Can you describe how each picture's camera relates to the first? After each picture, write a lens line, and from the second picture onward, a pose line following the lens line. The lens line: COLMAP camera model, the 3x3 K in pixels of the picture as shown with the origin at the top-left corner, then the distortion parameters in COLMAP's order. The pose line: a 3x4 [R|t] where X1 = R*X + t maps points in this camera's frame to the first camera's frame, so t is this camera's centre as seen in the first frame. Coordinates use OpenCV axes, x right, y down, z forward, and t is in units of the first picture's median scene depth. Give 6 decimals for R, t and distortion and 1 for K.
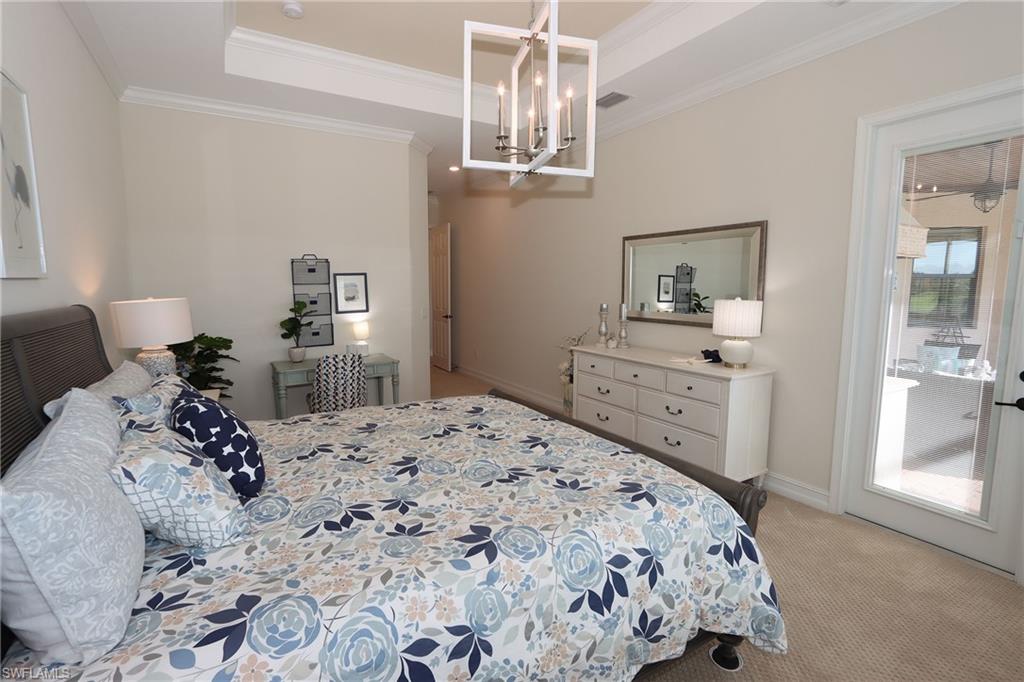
lens RADIAL K [[465.9, 0, 503.7], [0, 465.9, 338.8], [0, 0, 1]] dist [-0.016448, 0.000569]
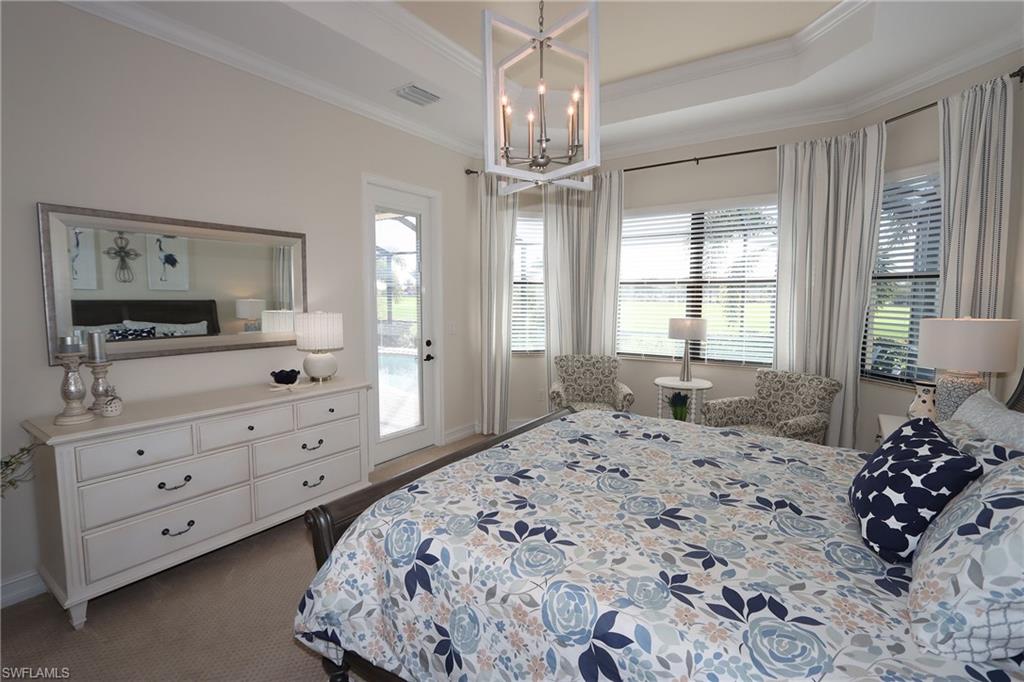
lens RADIAL K [[465.9, 0, 503.7], [0, 465.9, 338.8], [0, 0, 1]] dist [-0.016448, 0.000569]
pose [[-0.429132, -0.083082, 0.899413, -0.762586], [0.103719, 0.984641, 0.140442, -0.184352], [-0.897267, 0.153554, -0.413924, 1.526836]]
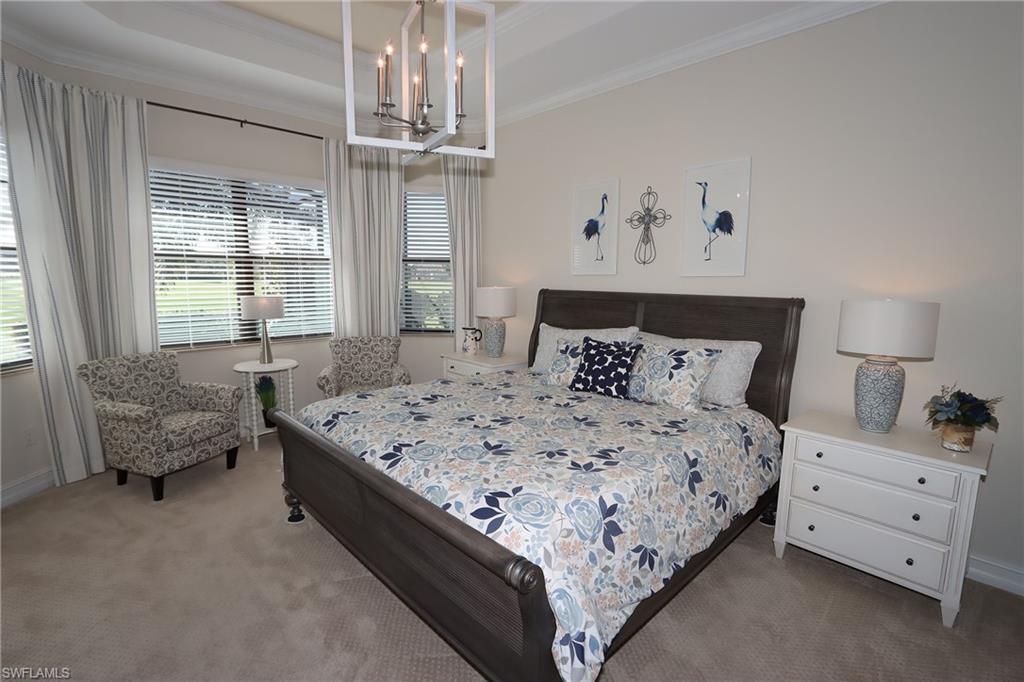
lens RADIAL K [[465.9, 0, 503.7], [0, 465.9, 338.8], [0, 0, 1]] dist [-0.016448, 0.000569]
pose [[-0.975383, 0.018432, -0.219745, 0.558562], [-0.036733, 0.968997, 0.244328, -0.254472], [0.217435, 0.246385, -0.944466, 2.181482]]
